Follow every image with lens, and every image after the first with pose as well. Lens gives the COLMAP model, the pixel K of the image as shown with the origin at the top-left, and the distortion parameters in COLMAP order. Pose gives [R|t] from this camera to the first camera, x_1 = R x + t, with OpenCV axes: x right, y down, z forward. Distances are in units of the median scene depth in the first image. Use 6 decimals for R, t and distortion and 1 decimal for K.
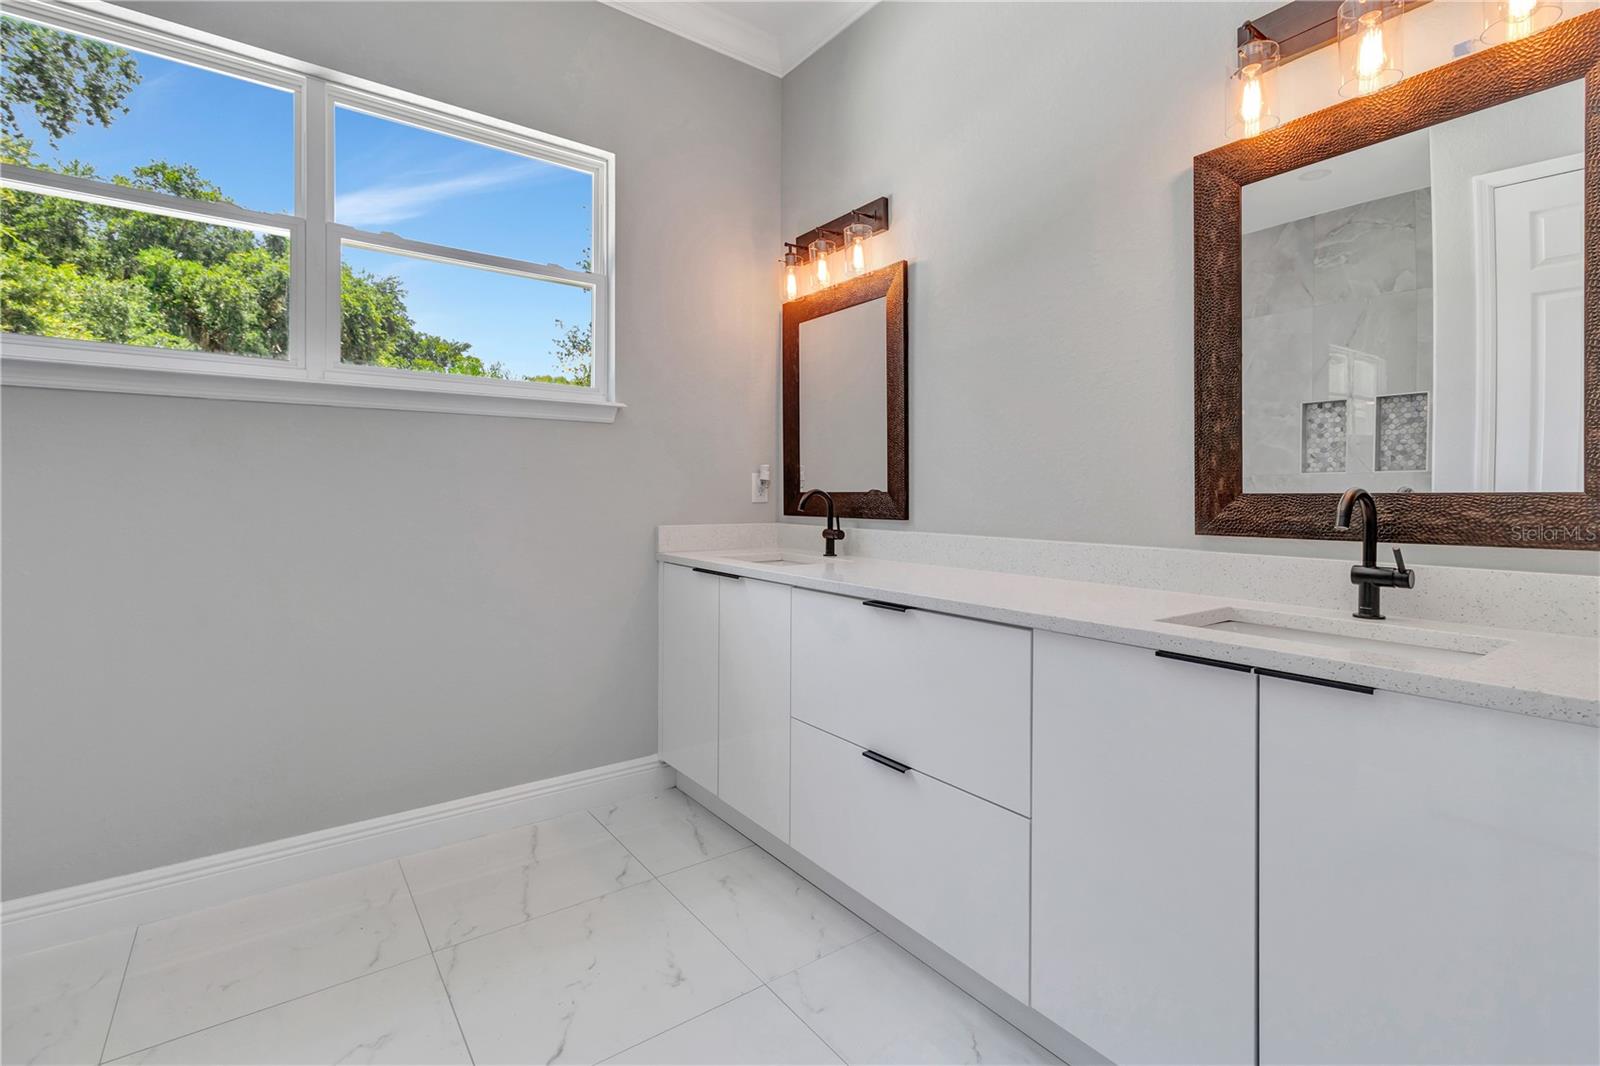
lens RADIAL K [[743.6, 0, 797.5], [0, 743.6, 491.2], [0, 0, 1]] dist [0.006840, -0.000401]
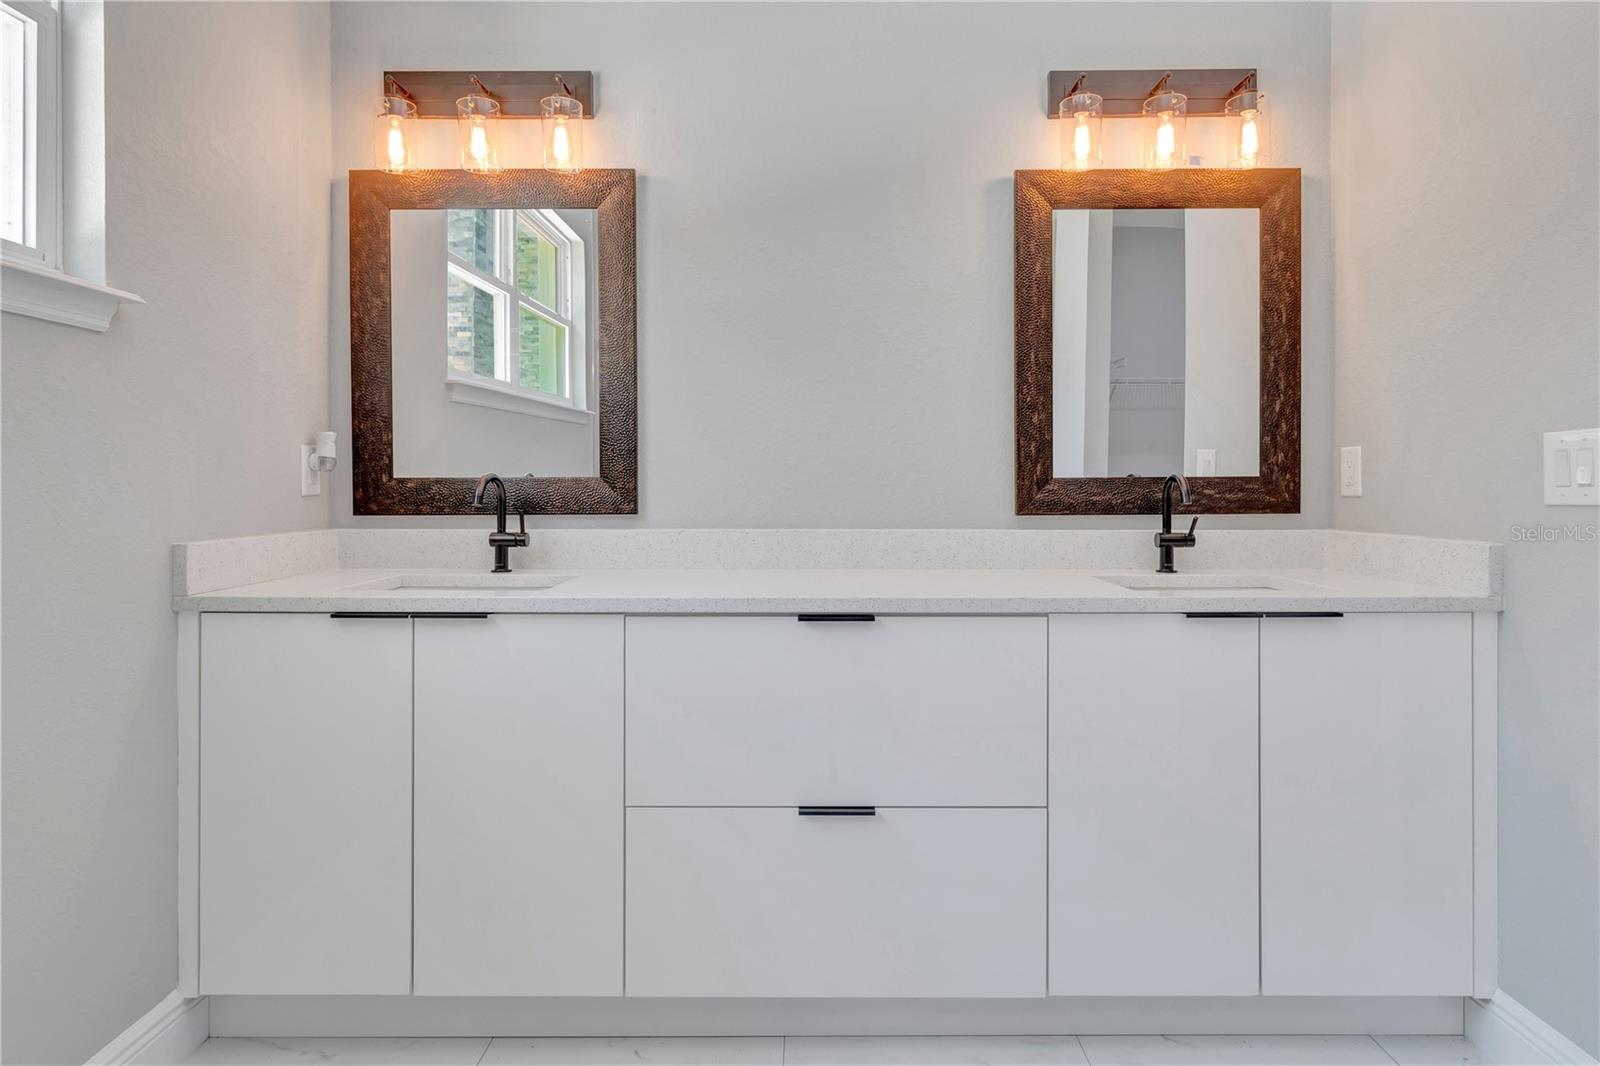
lens RADIAL K [[878.5, 0, 807.6], [0, 878.5, 485.9], [0, 0, 1]] dist [0.001662, -0.001723]
pose [[0.590708, -0.006544, 0.806859, -0.689805], [0.000942, 0.999972, 0.007421, 0.005111], [-0.806885, -0.003624, 0.590698, 0.486618]]
